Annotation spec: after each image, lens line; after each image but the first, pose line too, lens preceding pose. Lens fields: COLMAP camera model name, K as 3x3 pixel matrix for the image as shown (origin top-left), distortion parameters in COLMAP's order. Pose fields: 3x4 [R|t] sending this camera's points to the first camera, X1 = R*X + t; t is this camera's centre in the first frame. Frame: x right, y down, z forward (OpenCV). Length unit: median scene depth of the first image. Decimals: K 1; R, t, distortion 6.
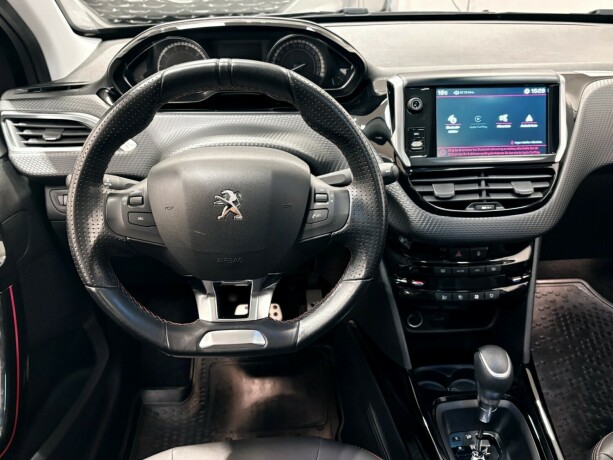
lens RADIAL K [[539.3, 0, 308.2], [0, 539.3, 228.3], [0, 0, 1]] dist [0.009286, -0.024780]
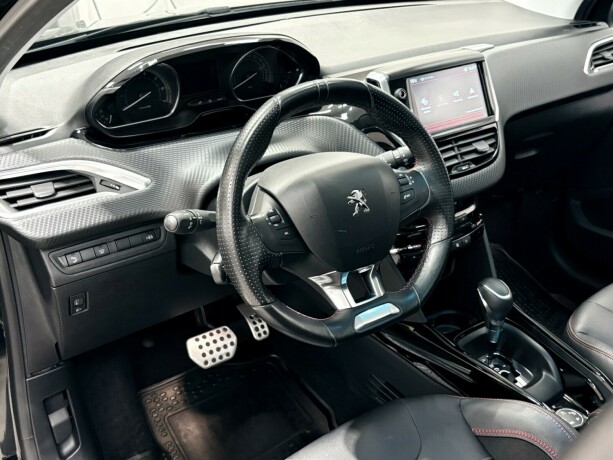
lens RADIAL K [[666.4, 0, 306.5], [0, 666.4, 229.2], [0, 0, 1]] dist [0.002571, 0.000000]
pose [[0.864225, -0.242684, 0.440704, -0.663765], [0.251404, 0.967074, 0.039535, -0.052789], [-0.435788, 0.076627, 0.896782, -0.178958]]
